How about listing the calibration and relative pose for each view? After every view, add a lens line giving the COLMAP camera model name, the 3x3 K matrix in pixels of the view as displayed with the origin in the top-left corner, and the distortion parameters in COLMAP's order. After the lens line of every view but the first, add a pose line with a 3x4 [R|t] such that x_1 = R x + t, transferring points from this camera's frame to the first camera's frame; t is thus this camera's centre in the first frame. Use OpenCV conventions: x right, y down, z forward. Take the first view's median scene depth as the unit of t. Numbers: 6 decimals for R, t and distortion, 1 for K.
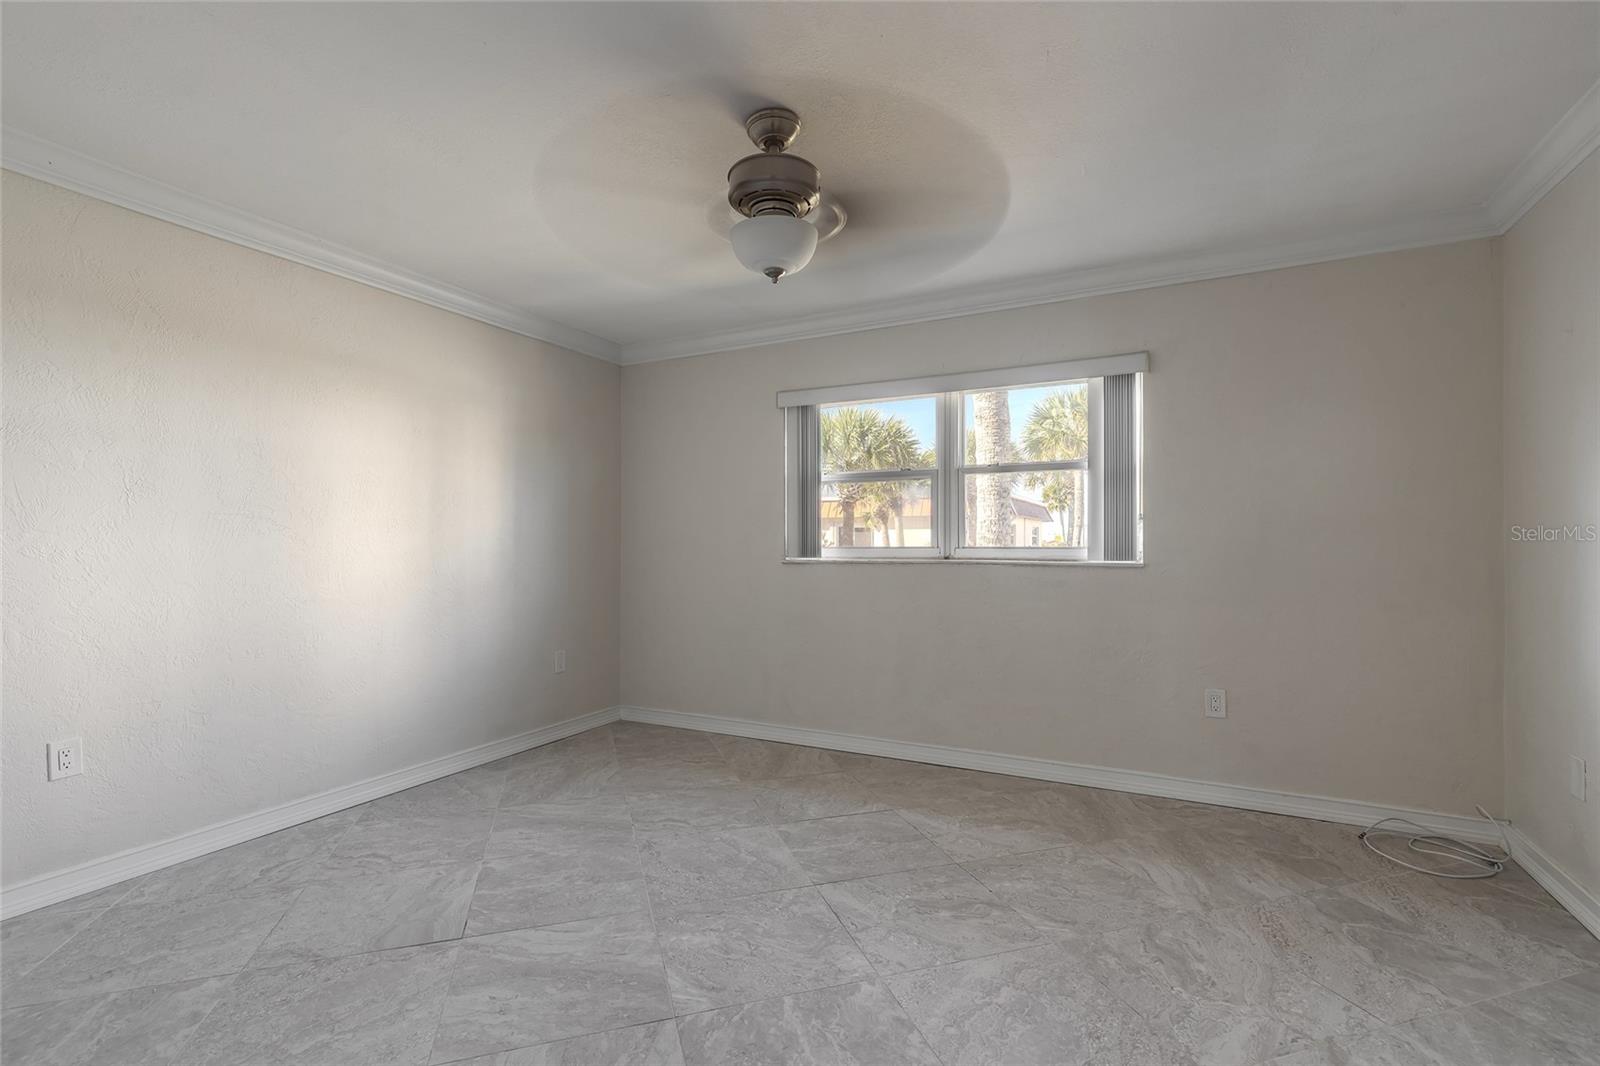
lens RADIAL K [[725.0, 0, 797.2], [0, 725.0, 526.7], [0, 0, 1]] dist [0.010516, -0.000759]
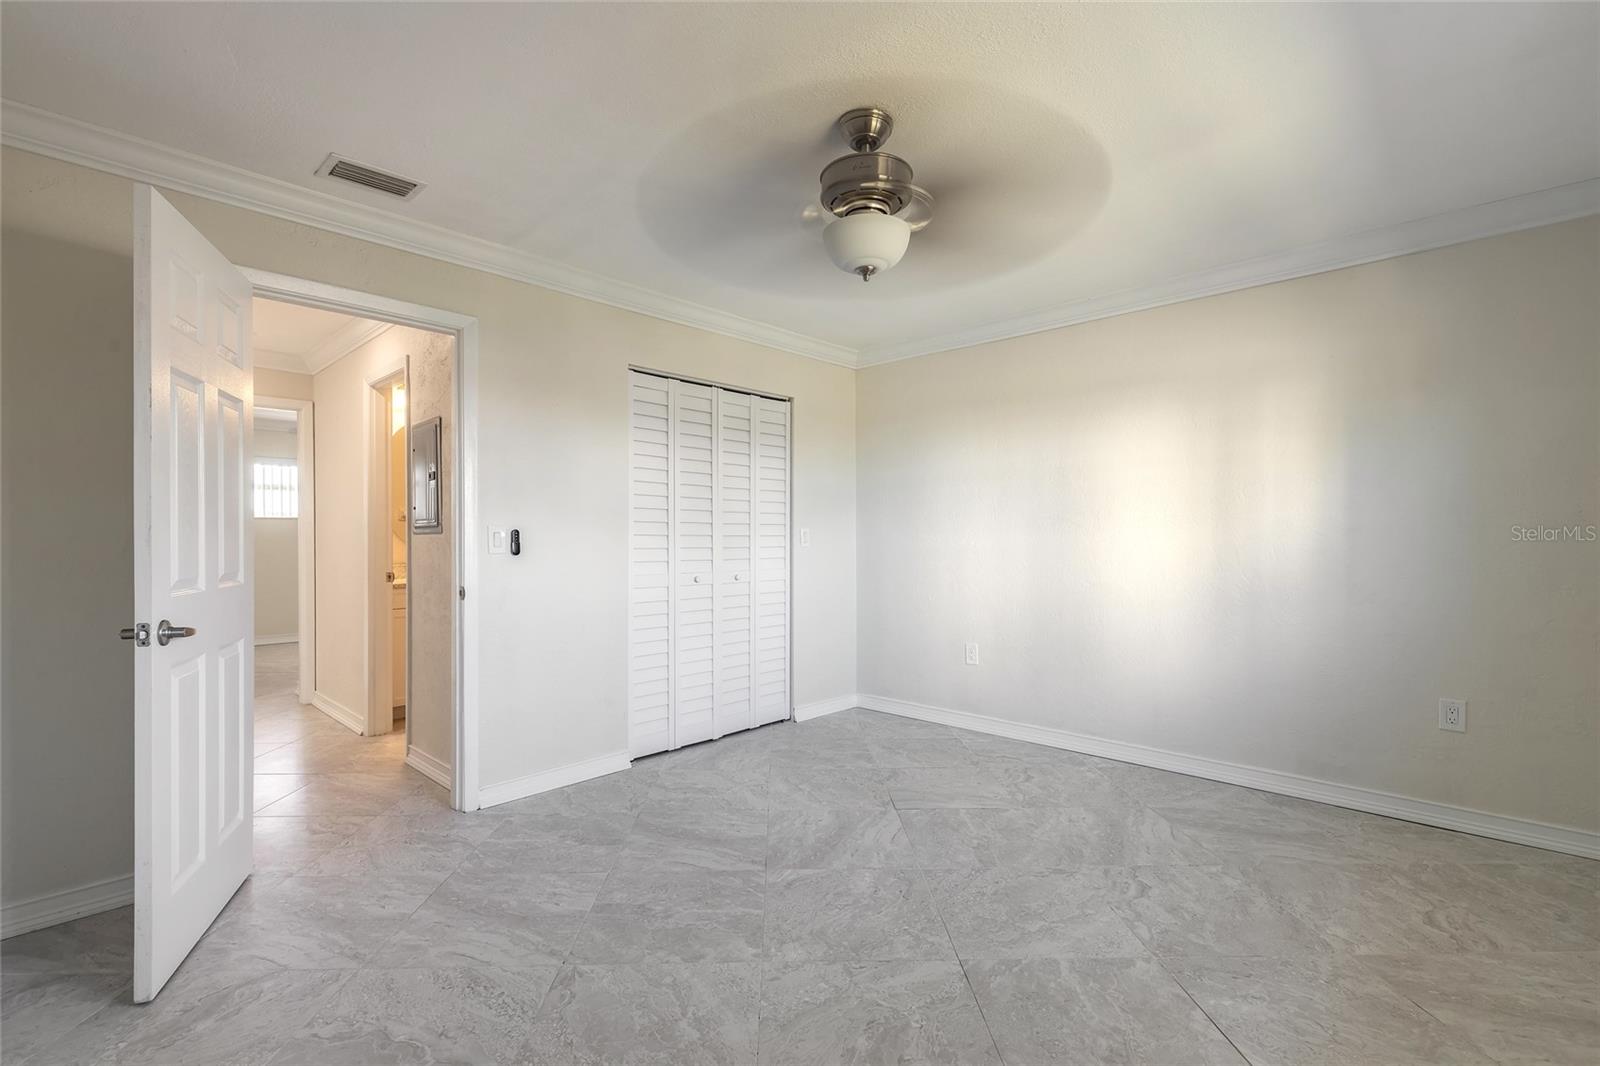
lens RADIAL K [[725.0, 0, 798.8], [0, 725.0, 541.0], [0, 0, 1]] dist [0.010516, -0.000759]
pose [[-0.281780, 0.005414, -0.959464, 0.721754], [0.022249, 0.999752, -0.000893, 0.017032], [0.959221, -0.021599, -0.281830, 0.900912]]
